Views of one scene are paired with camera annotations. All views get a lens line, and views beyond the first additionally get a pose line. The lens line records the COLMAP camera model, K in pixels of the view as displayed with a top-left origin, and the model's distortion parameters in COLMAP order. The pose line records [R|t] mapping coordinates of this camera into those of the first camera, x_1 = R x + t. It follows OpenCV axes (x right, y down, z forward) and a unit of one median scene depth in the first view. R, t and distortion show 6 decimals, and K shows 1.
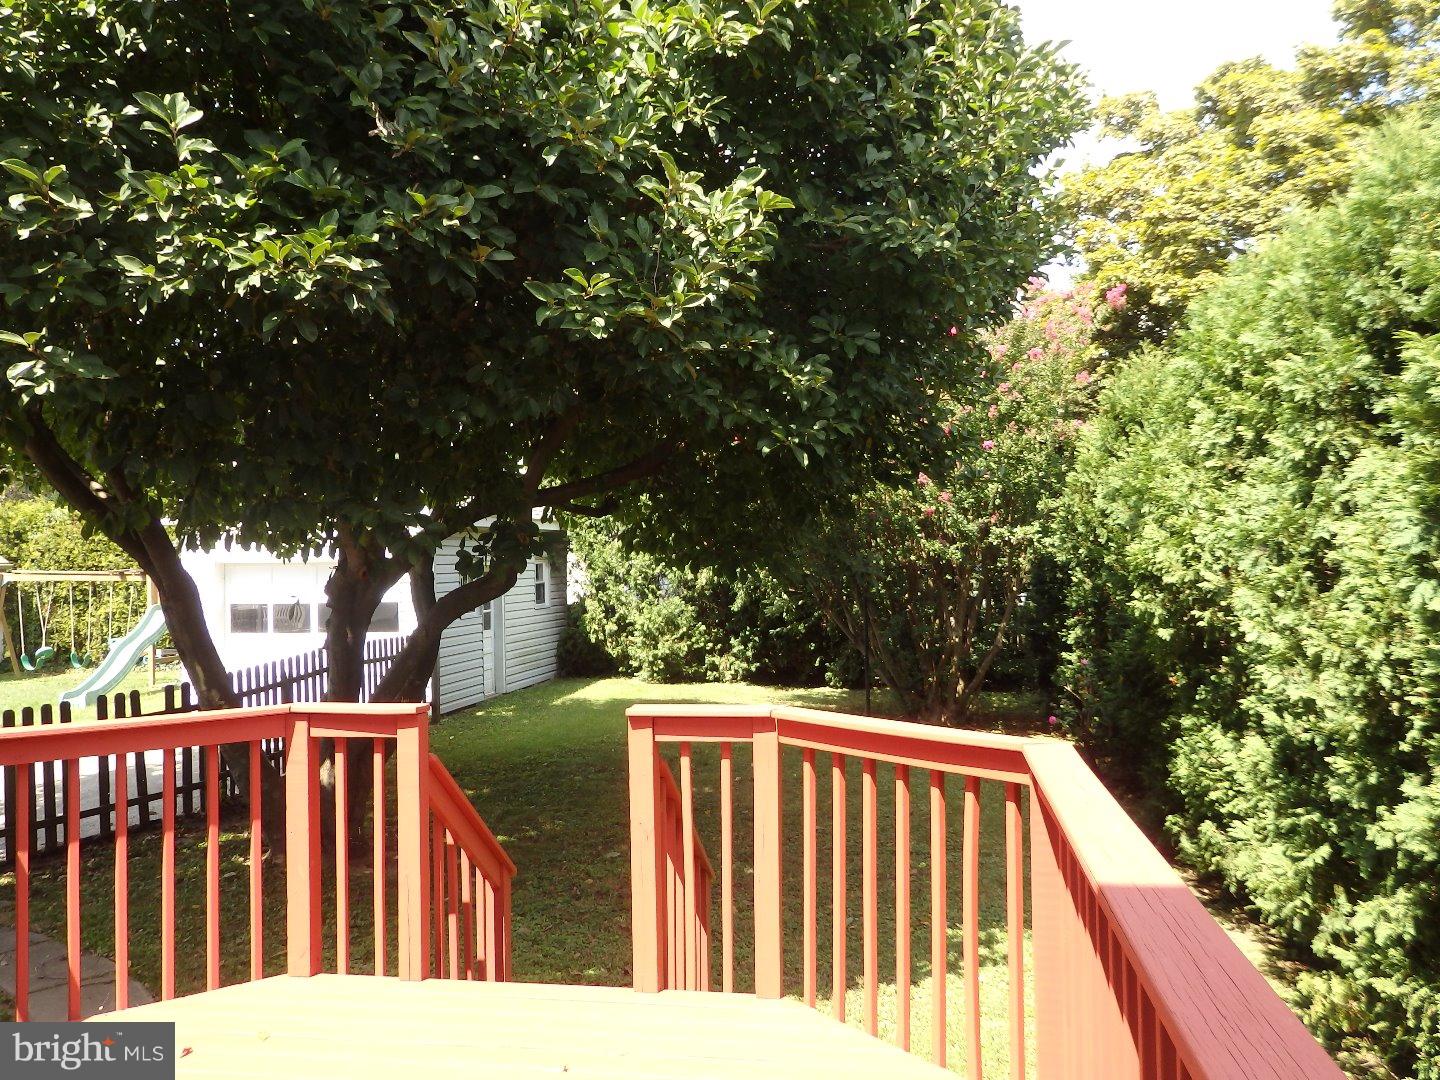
lens RADIAL K [[1198.6, 0, 713.8], [0, 1198.6, 544.5], [0, 0, 1]] dist [0.032866, 0.016342]
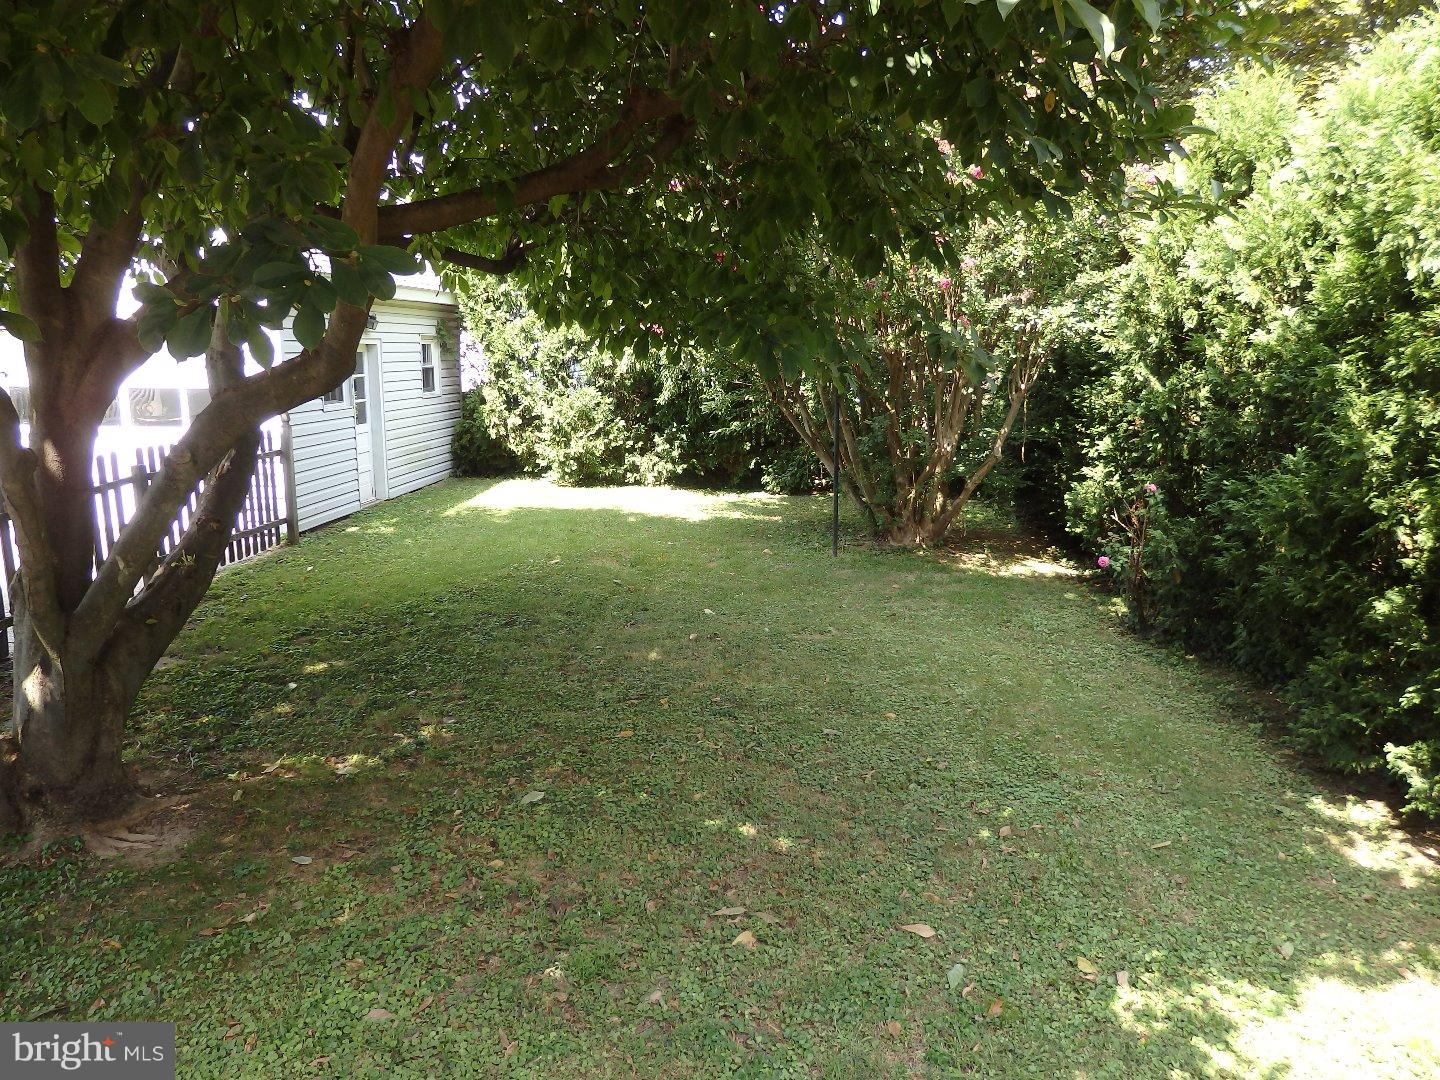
lens RADIAL K [[1075.7, 0, 731.7], [0, 1075.7, 538.0], [0, 0, 1]] dist [0.006814, 0.005763]
pose [[0.992956, 0.000687, 0.118483, -0.022656], [-0.022754, 0.982476, 0.184994, 0.005429], [-0.116280, -0.186387, 0.975571, 0.218373]]
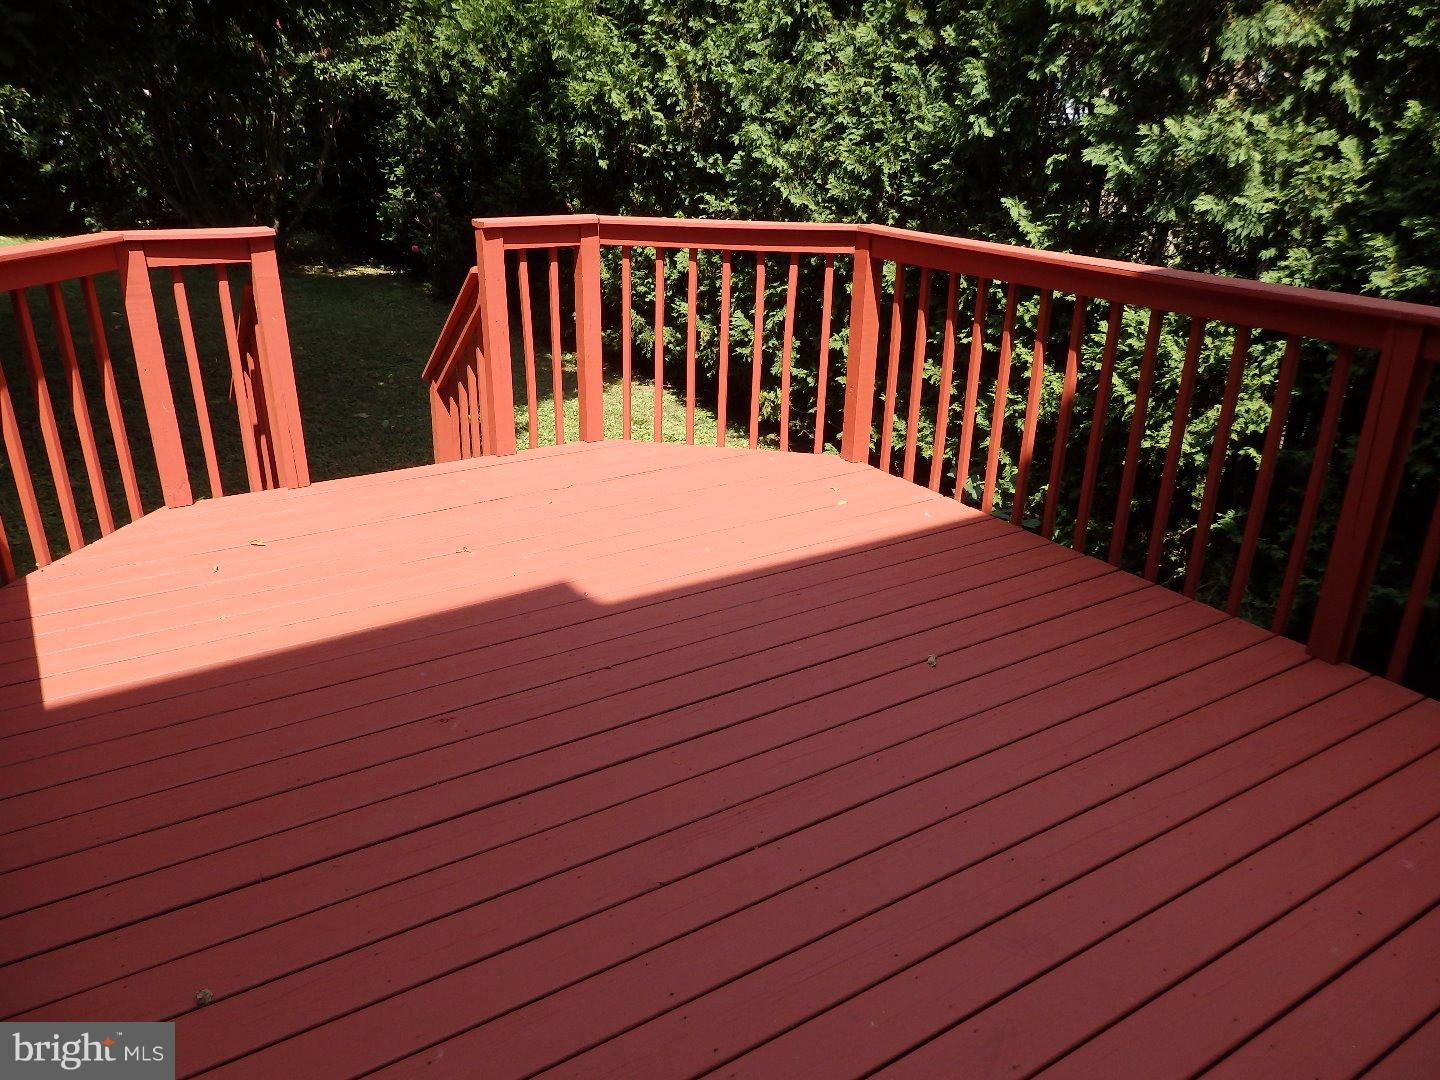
lens RADIAL K [[1075.7, 0, 724.2], [0, 1075.7, 539.5], [0, 0, 1]] dist [0.006814, 0.005763]
pose [[0.733188, -0.225134, 0.641678, -0.137809], [-0.039861, 0.927757, 0.371050, 0.006070], [-0.678857, -0.297627, 0.671246, 0.015171]]
